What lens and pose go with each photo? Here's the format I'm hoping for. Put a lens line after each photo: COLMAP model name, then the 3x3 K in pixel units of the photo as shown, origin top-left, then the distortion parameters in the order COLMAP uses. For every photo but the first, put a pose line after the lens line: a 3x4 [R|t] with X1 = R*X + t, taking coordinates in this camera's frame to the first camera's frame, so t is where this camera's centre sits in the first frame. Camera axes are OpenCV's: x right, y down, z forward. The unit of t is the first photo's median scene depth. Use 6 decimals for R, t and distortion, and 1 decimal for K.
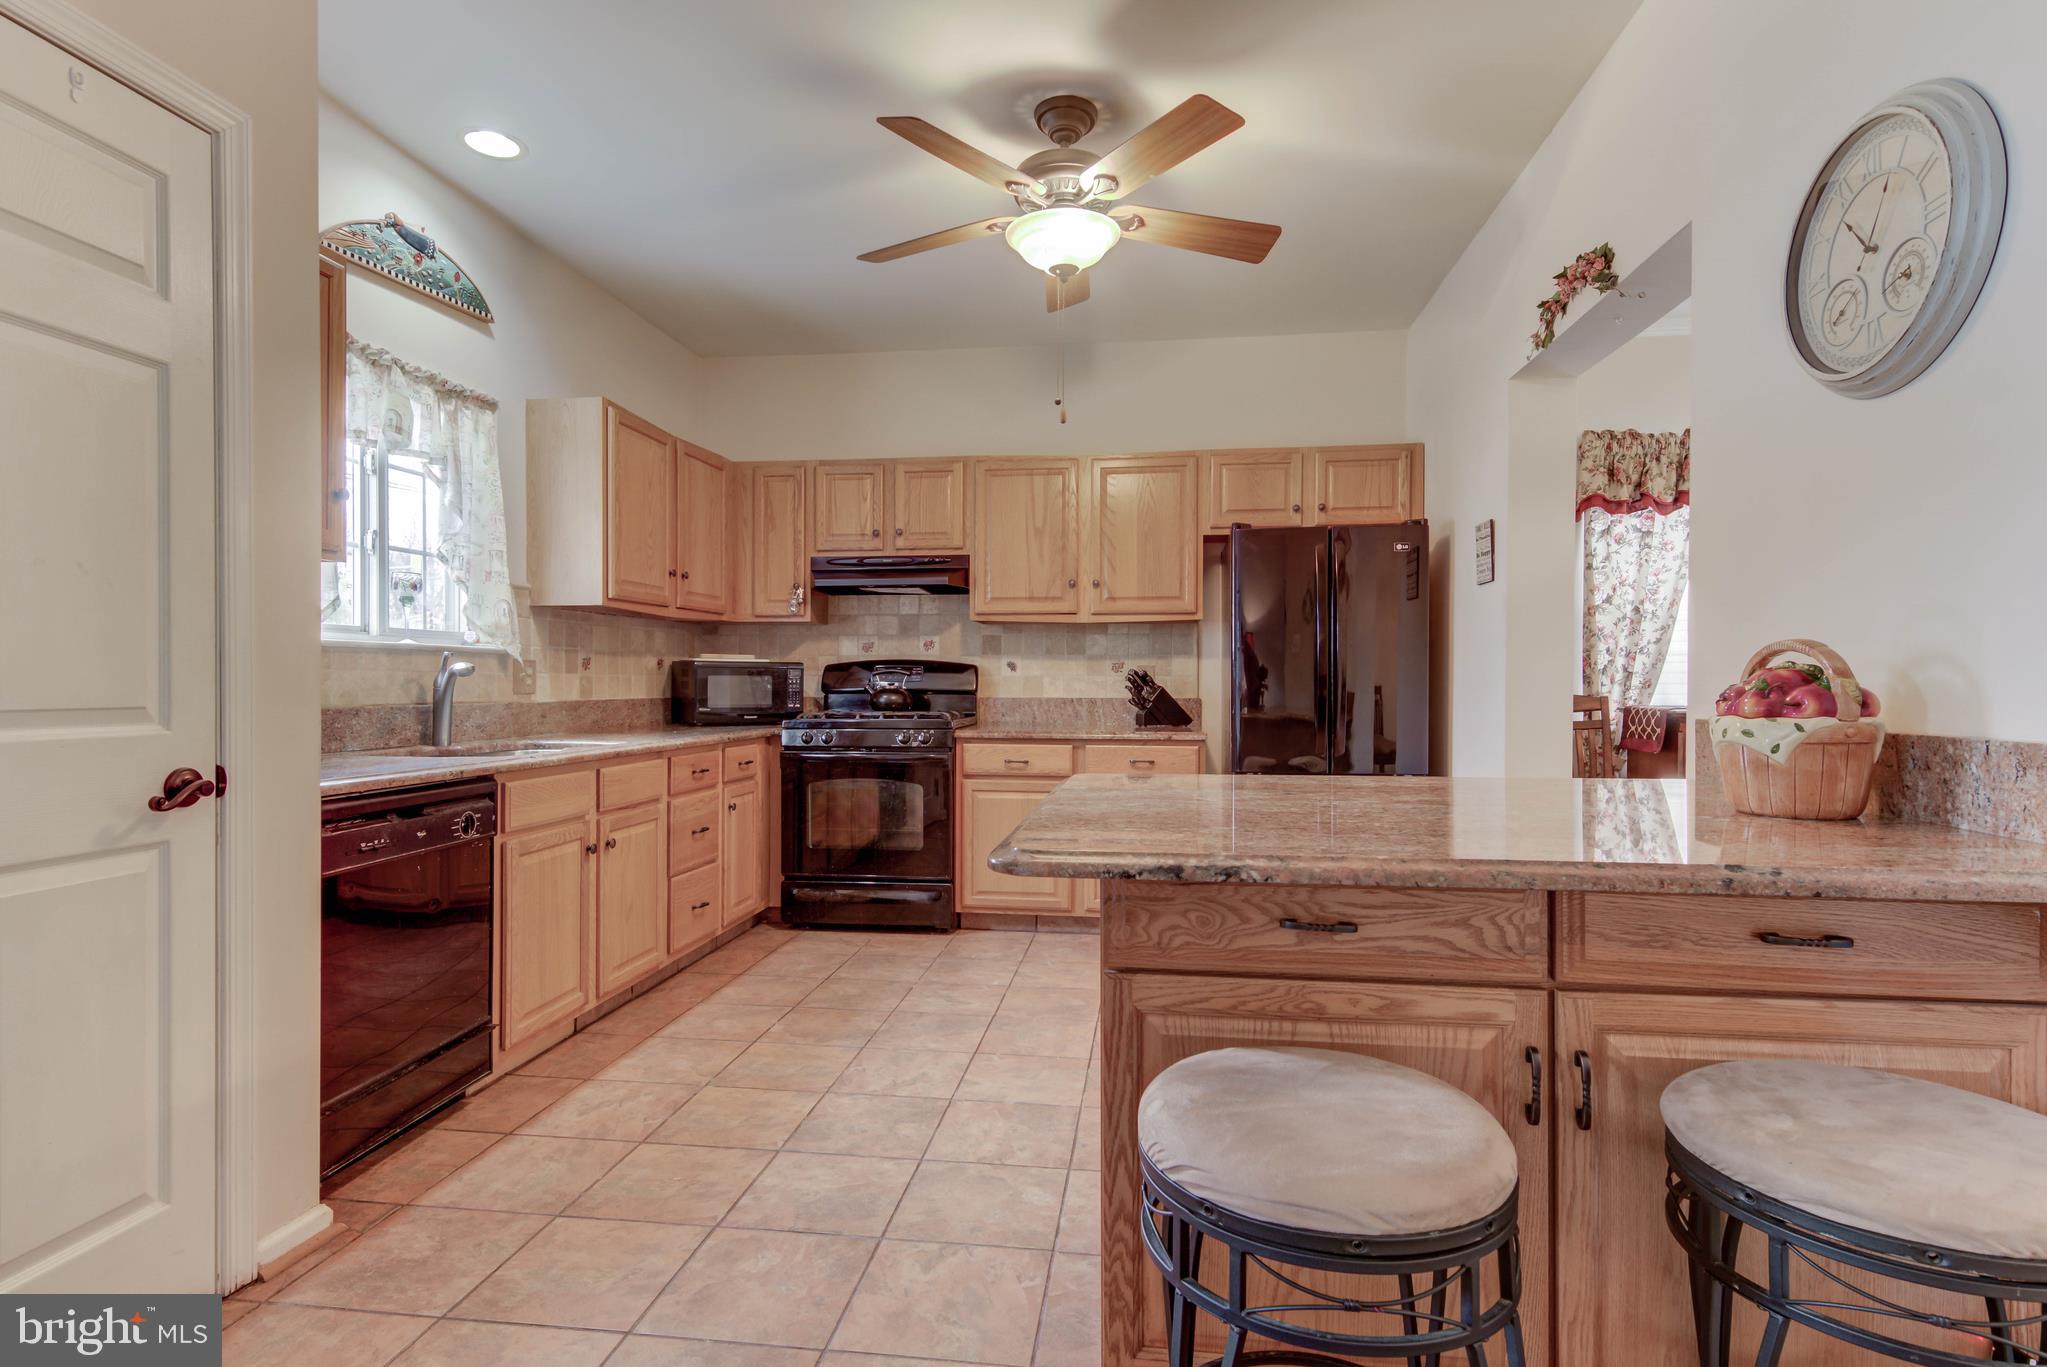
lens RADIAL K [[1027.9, 0, 1019.8], [0, 1027.9, 690.3], [0, 0, 1]] dist [0.016413, -0.001626]
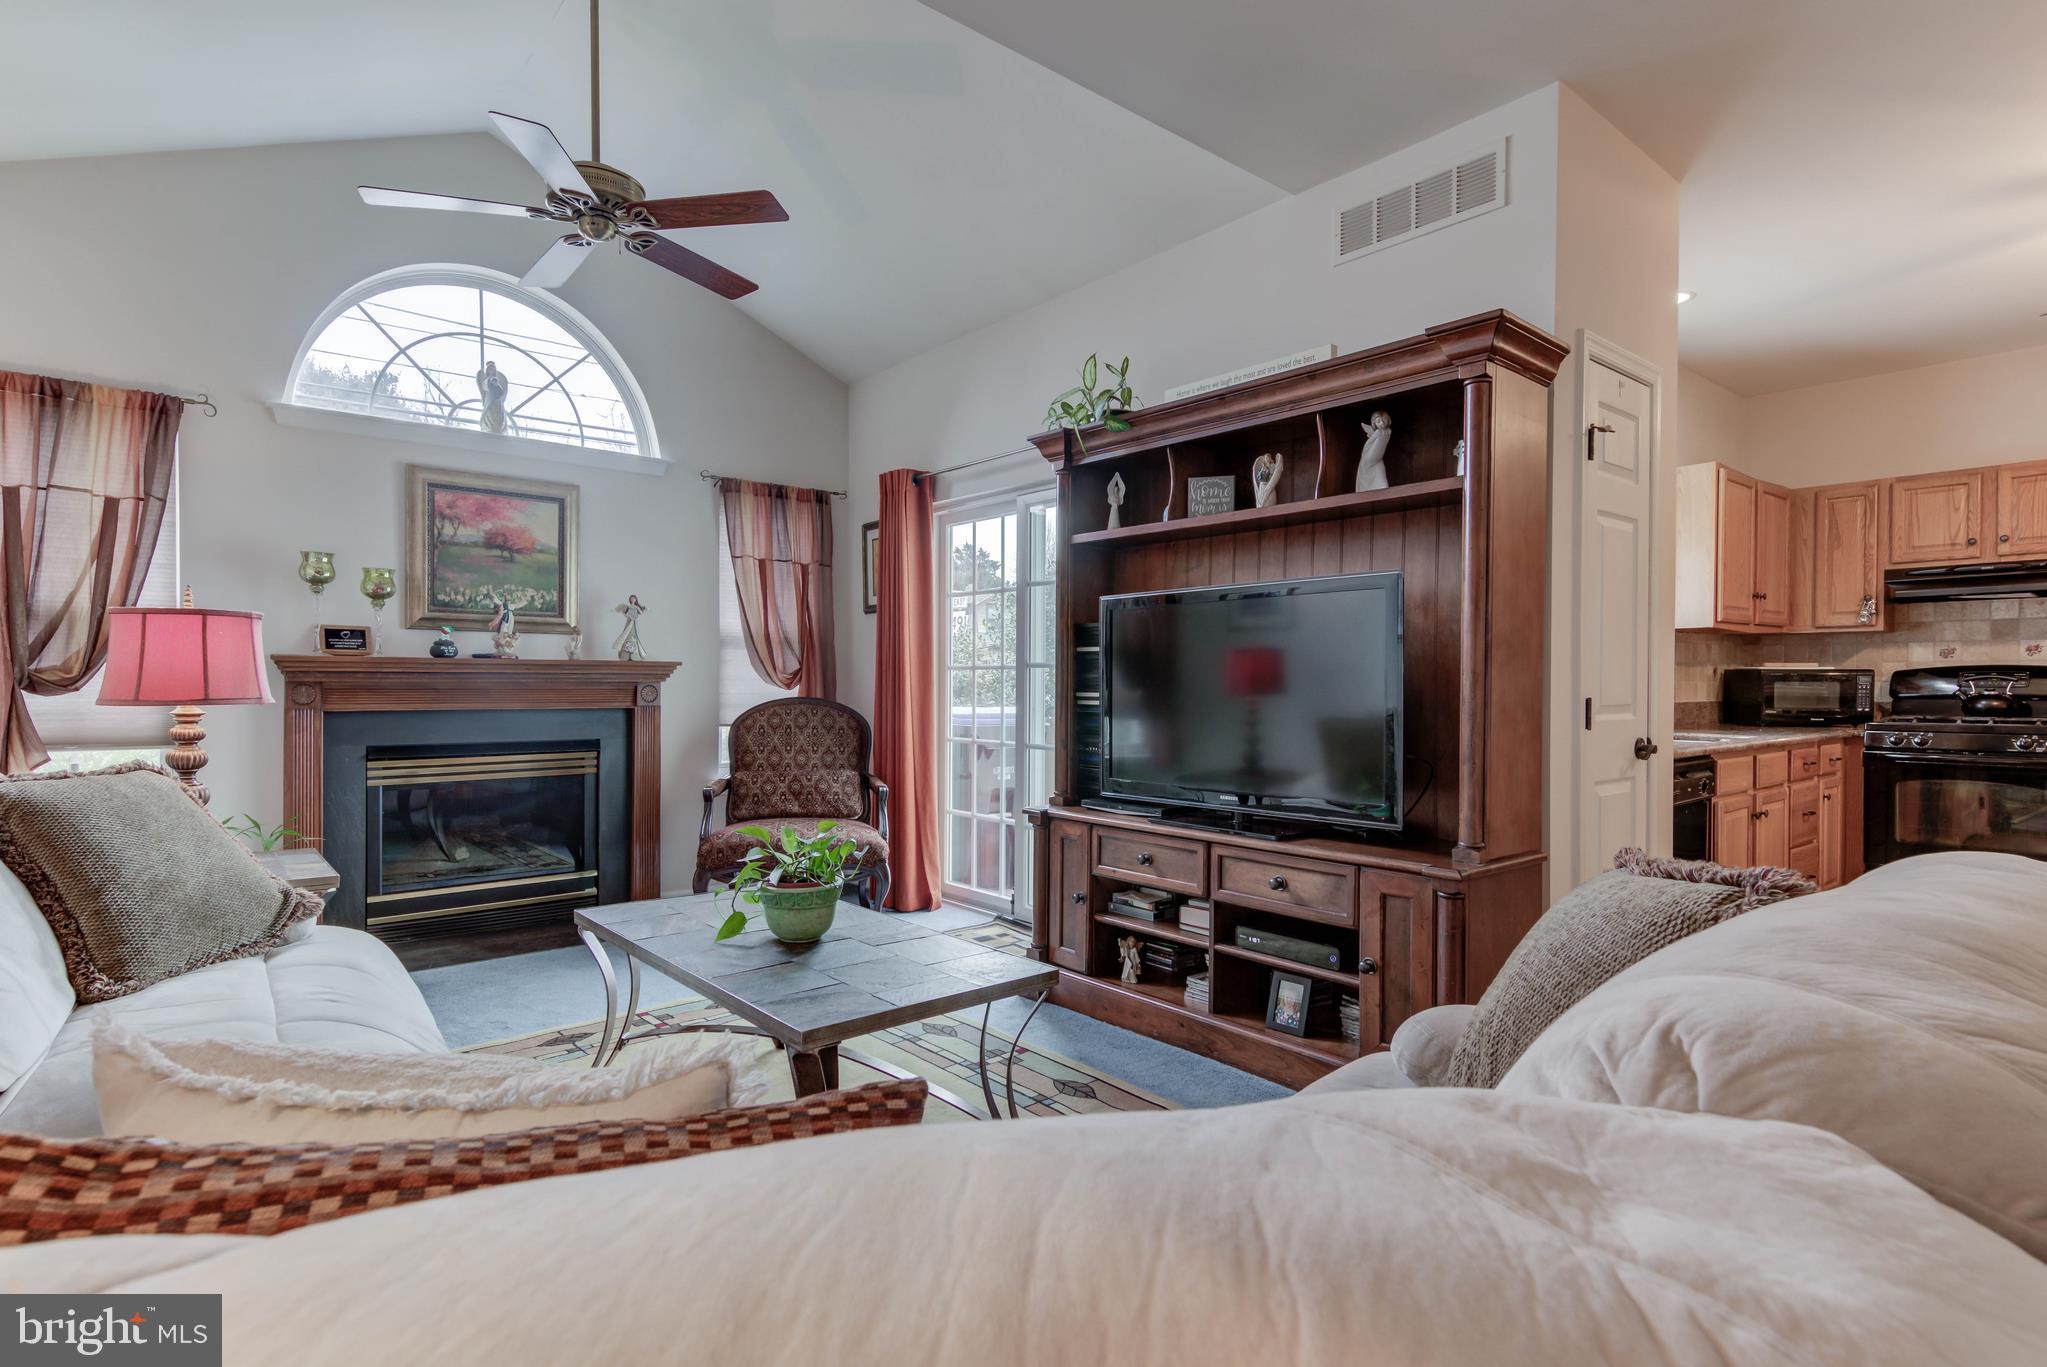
lens RADIAL K [[1027.9, 0, 1019.8], [0, 1027.9, 690.3], [0, 0, 1]] dist [0.016413, -0.001626]
pose [[0.738882, 0.004116, -0.673822, -0.140900], [-0.004576, 0.999989, 0.001090, -0.002379], [0.673819, 0.002278, 0.738893, -0.396569]]
